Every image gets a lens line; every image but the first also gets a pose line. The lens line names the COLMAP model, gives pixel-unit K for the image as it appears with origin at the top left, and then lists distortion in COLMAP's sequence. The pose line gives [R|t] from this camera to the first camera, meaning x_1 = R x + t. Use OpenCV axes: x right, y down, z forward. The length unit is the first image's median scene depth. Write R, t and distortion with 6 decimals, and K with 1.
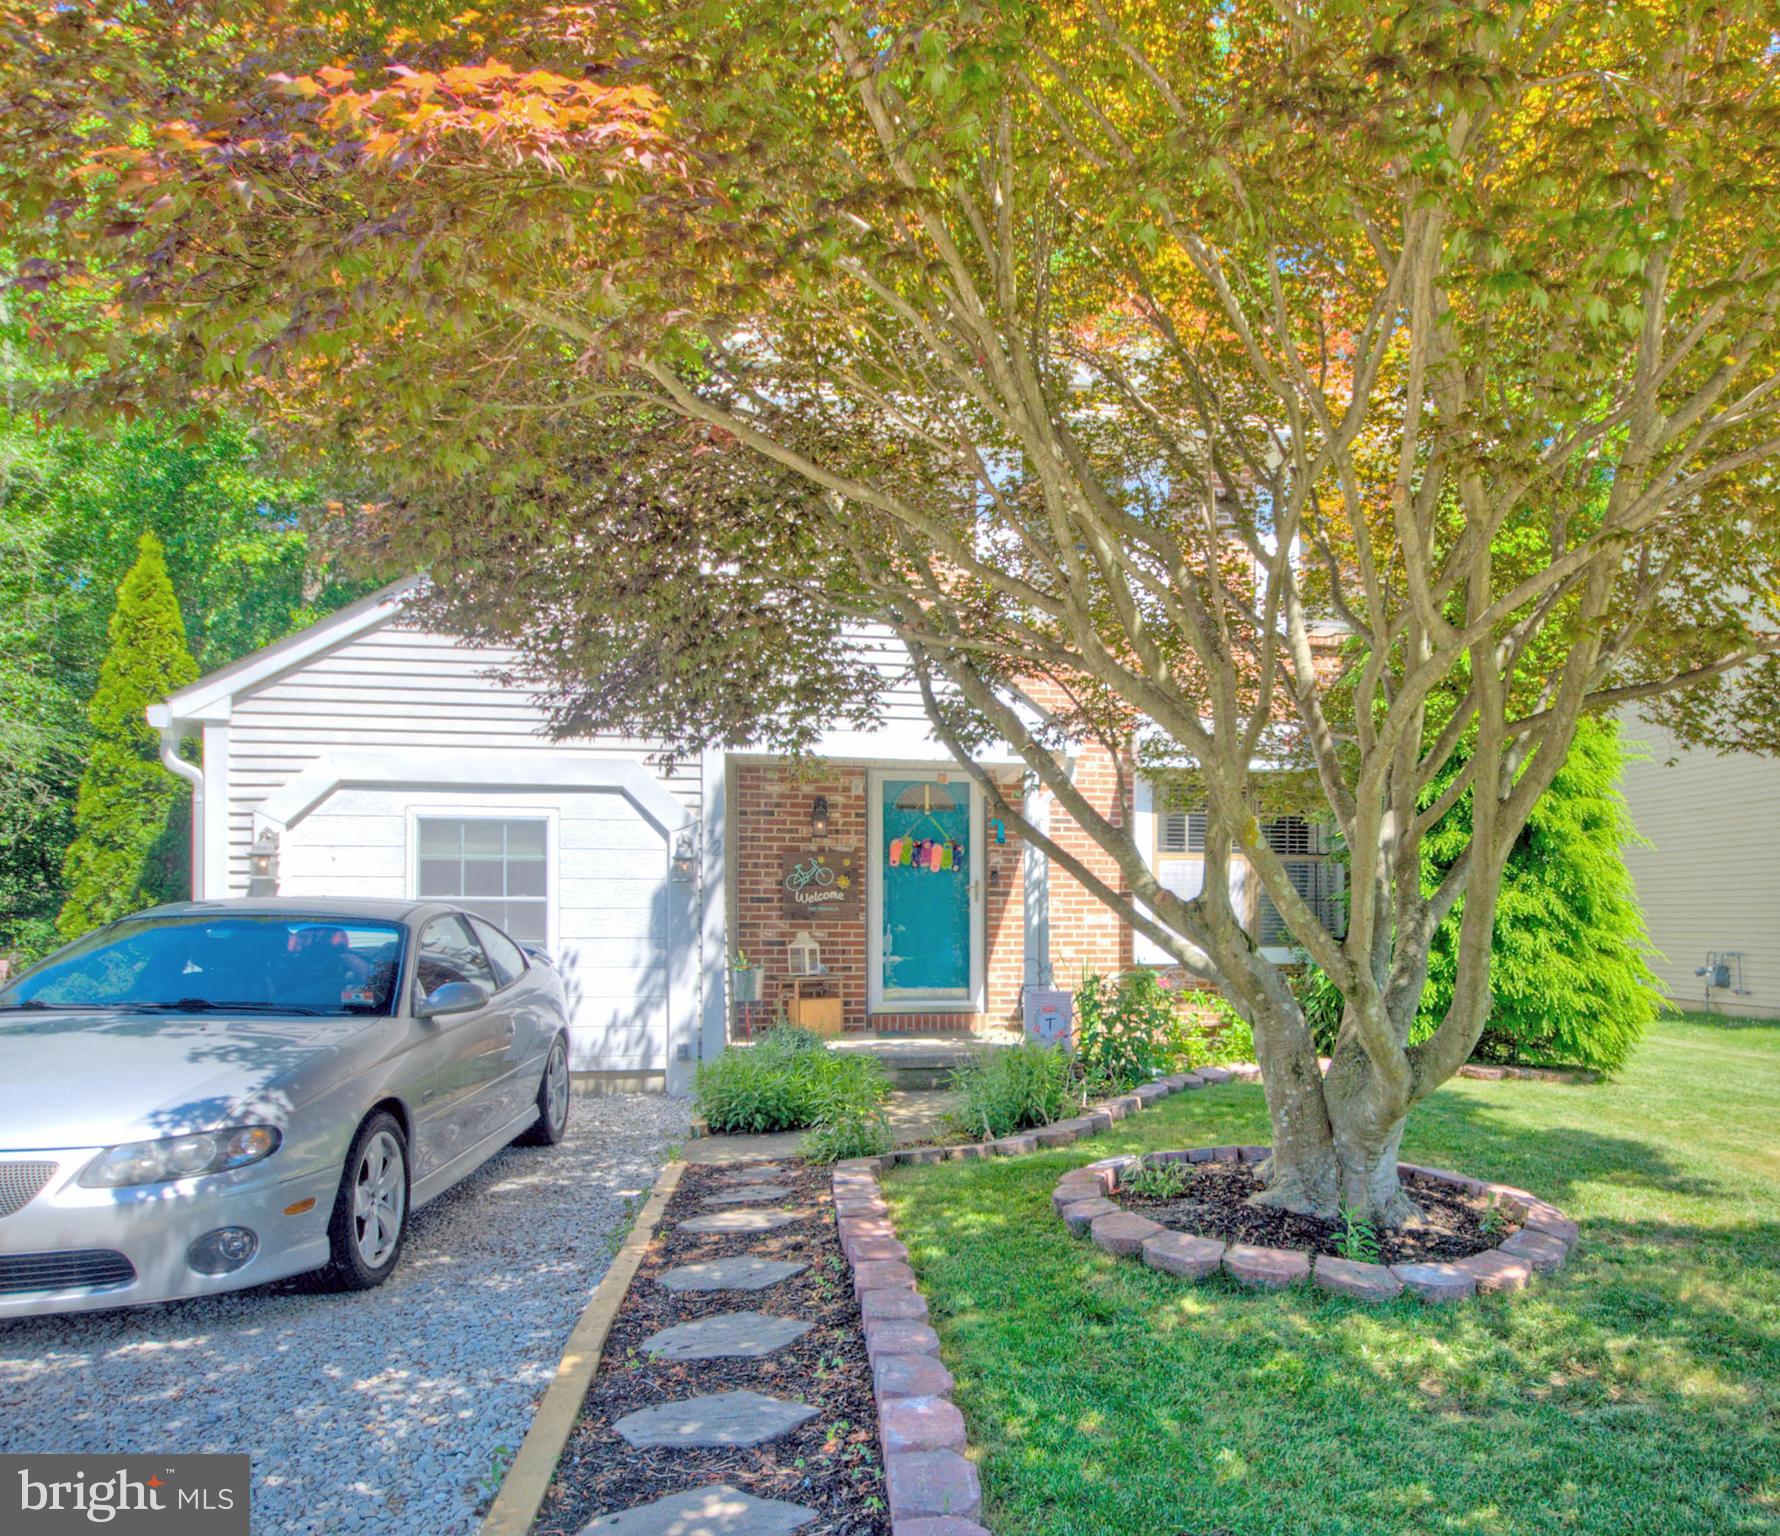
lens RADIAL K [[1200.4, 0, 1070.4], [0, 1200.4, 902.9], [0, 0, 1]] dist [-0.007664, 0.002505]
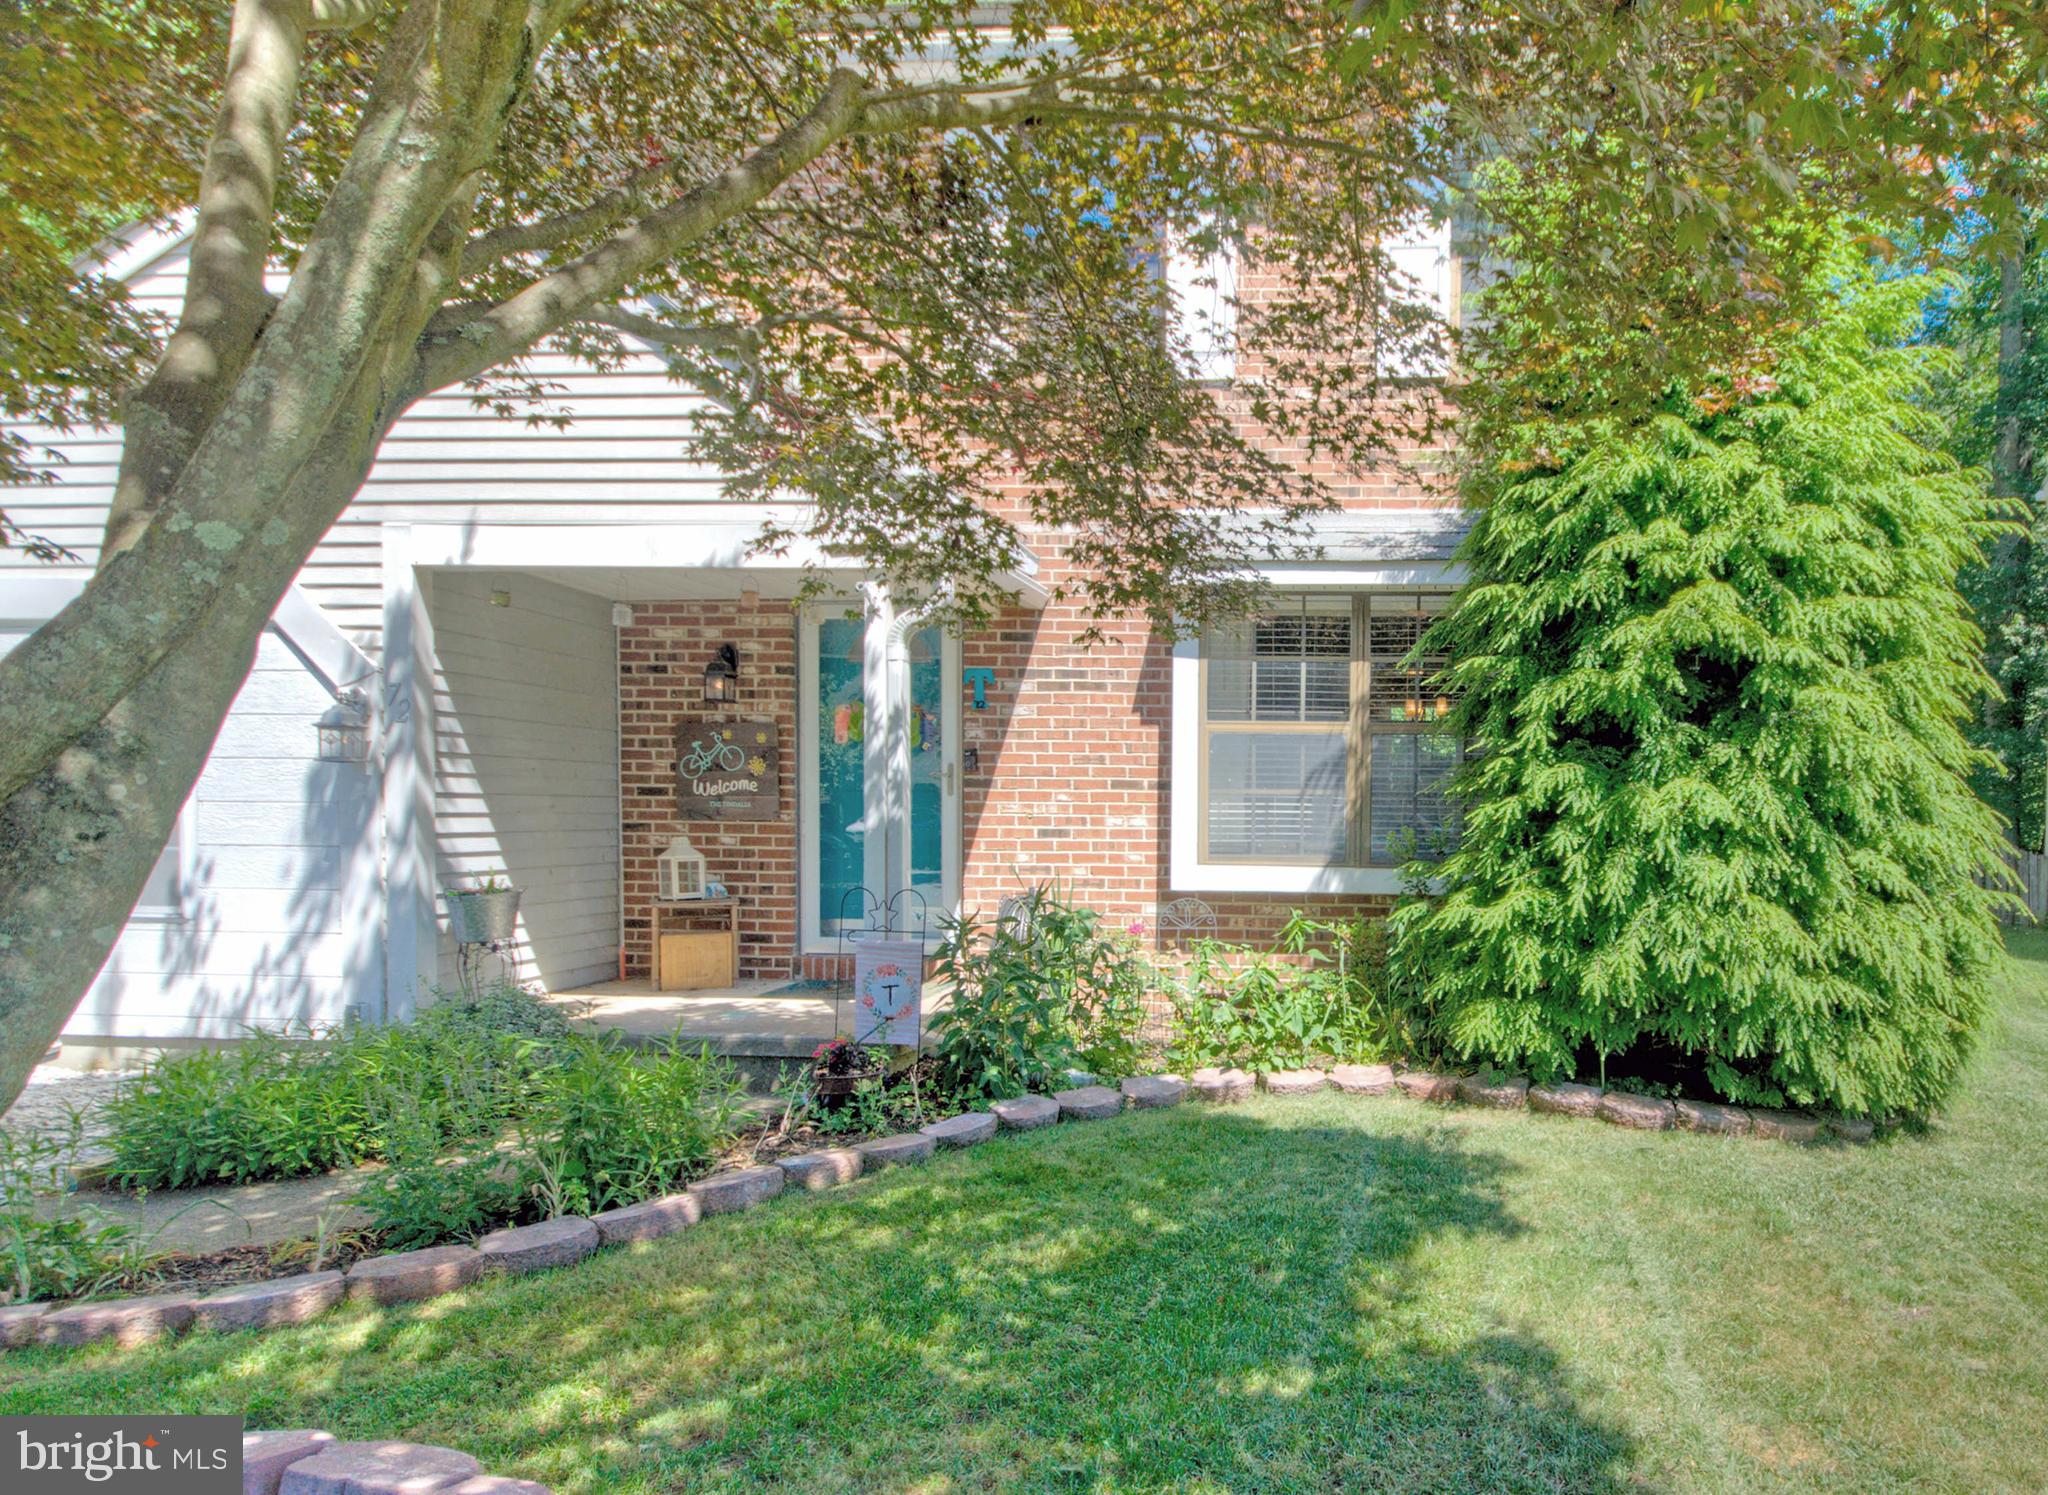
lens RADIAL K [[1195.0, 0, 1326.1], [0, 1195.0, 844.3], [0, 0, 1]] dist [-0.012939, 0.003682]
pose [[0.972743, 0.013549, -0.231490, 0.360575], [-0.005340, 0.999336, 0.036052, 0.001732], [0.231824, -0.033833, 0.972169, 0.486536]]
